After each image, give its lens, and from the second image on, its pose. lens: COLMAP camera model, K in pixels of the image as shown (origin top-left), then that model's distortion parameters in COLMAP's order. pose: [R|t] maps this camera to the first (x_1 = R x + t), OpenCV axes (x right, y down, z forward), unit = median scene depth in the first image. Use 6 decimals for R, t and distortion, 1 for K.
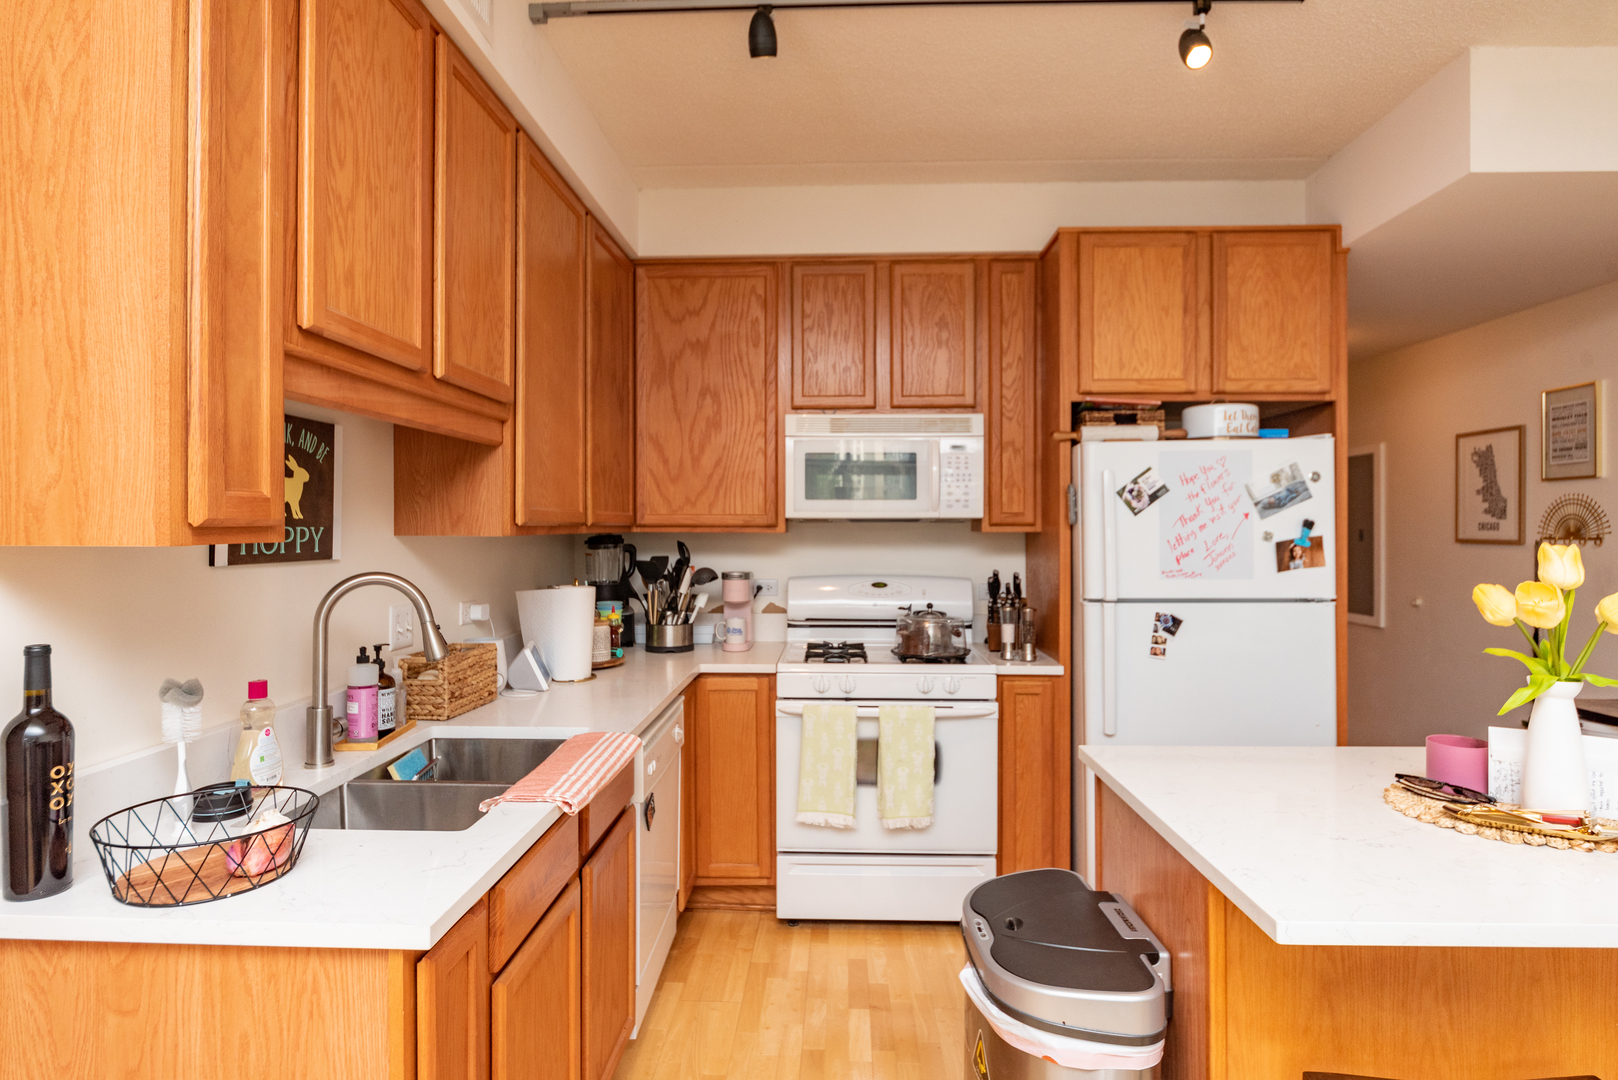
lens RADIAL K [[887.7, 0, 803.7], [0, 887.7, 522.3], [0, 0, 1]] dist [-0.001769, 0.000030]
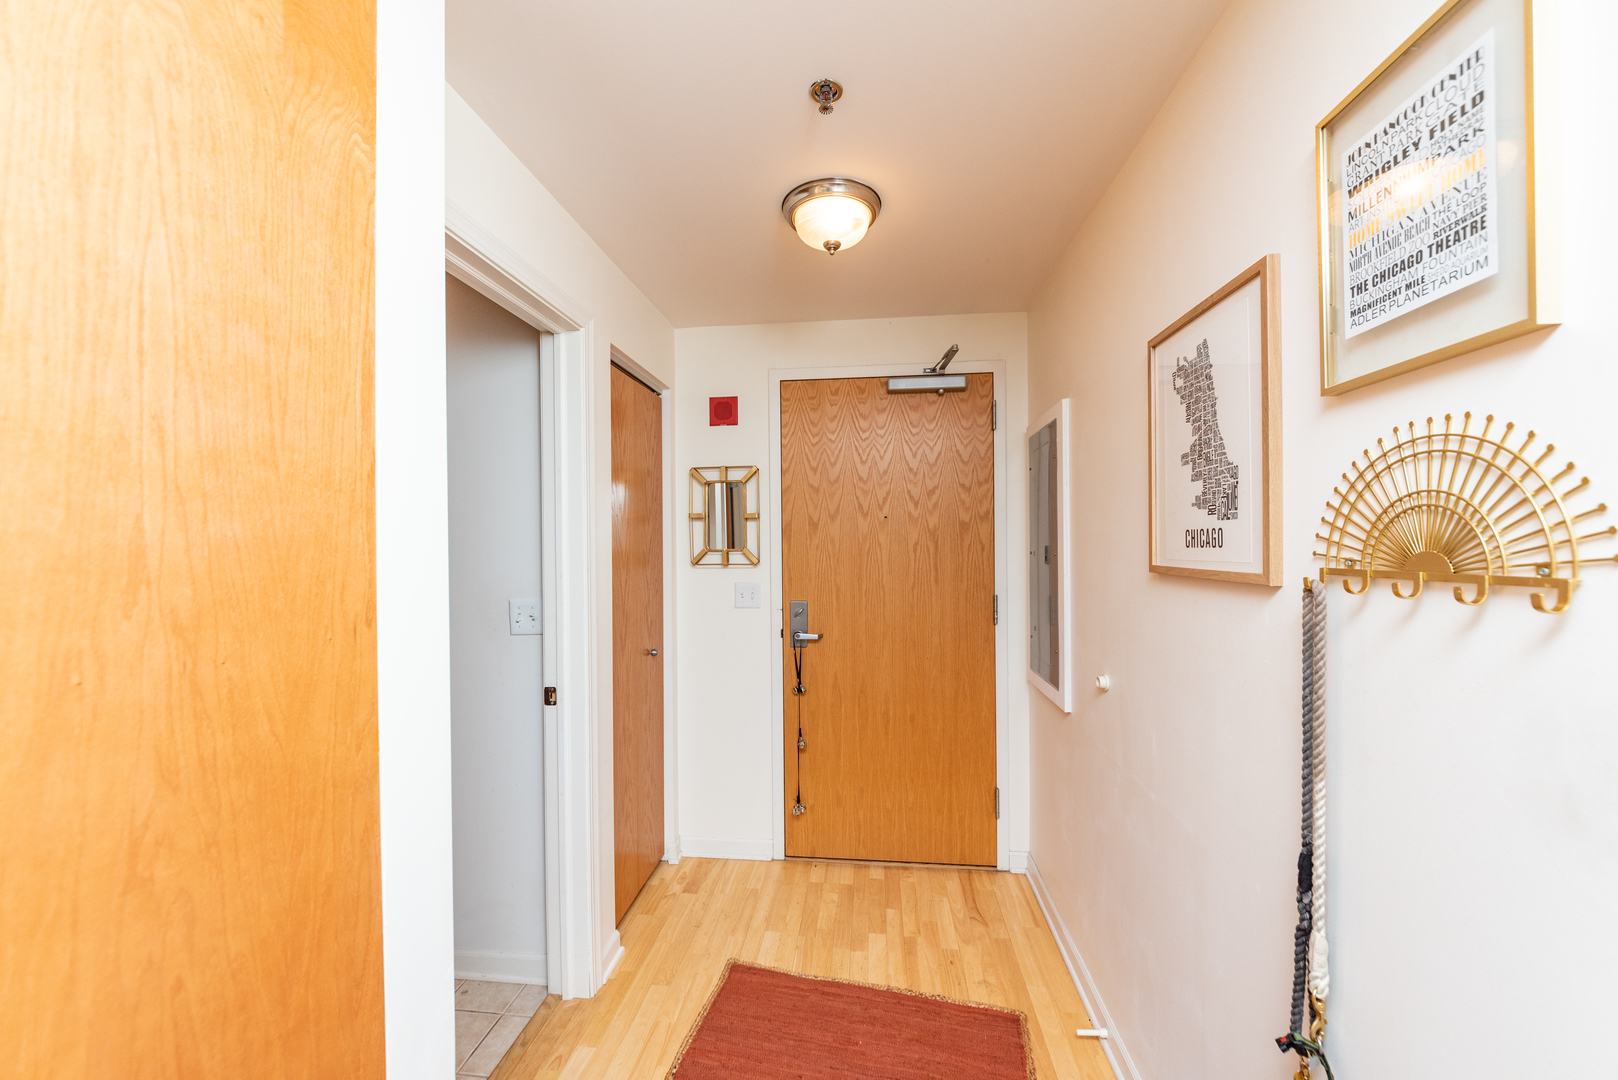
lens RADIAL K [[591.3, 0, 801.1], [0, 591.3, 534.6], [0, 0, 1]] dist [-0.008058, -0.000135]
pose [[0.996135, -0.010688, -0.087182, 0.820233], [0.009827, 0.999899, -0.010299, 0.005267], [0.087284, 0.009403, 0.996139, 0.955809]]
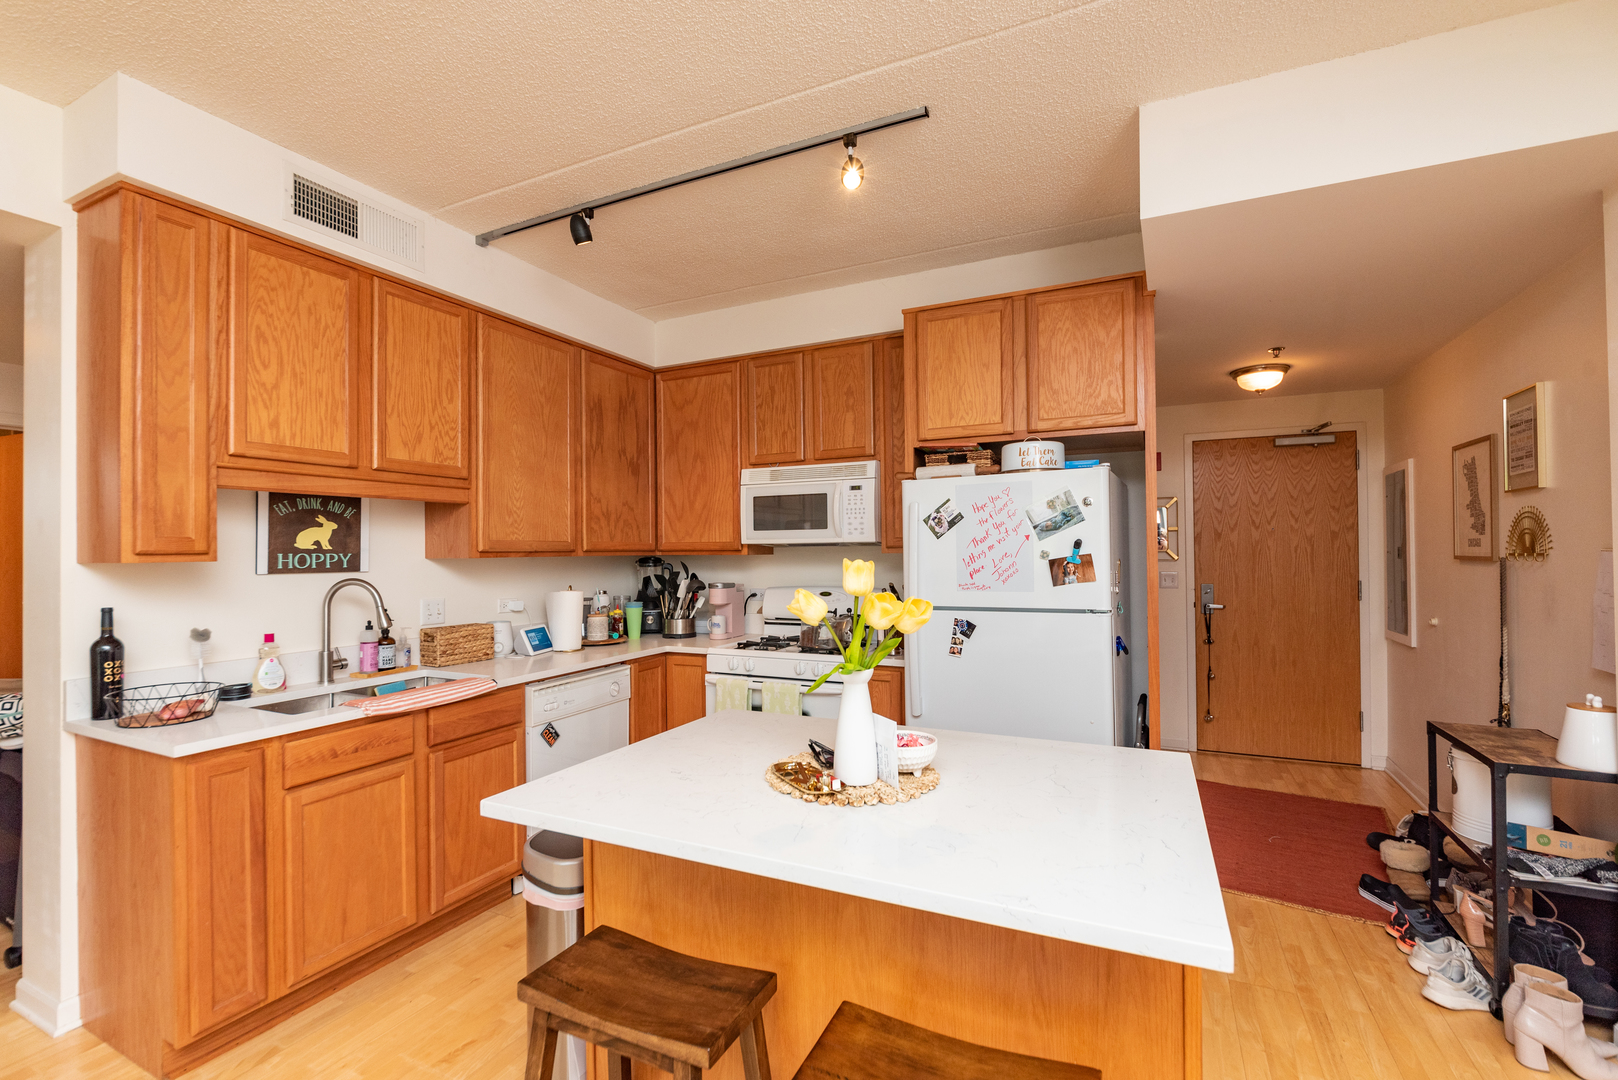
lens RADIAL K [[710.8, 0, 809.0], [0, 710.8, 540.0], [0, 0, 1]] dist [-0.005055, -0.000490]
pose [[0.915822, -0.015548, -0.401283, 0.571495], [0.011672, 0.999859, -0.012102, 0.003799], [0.401415, 0.006399, 0.915874, 0.029305]]
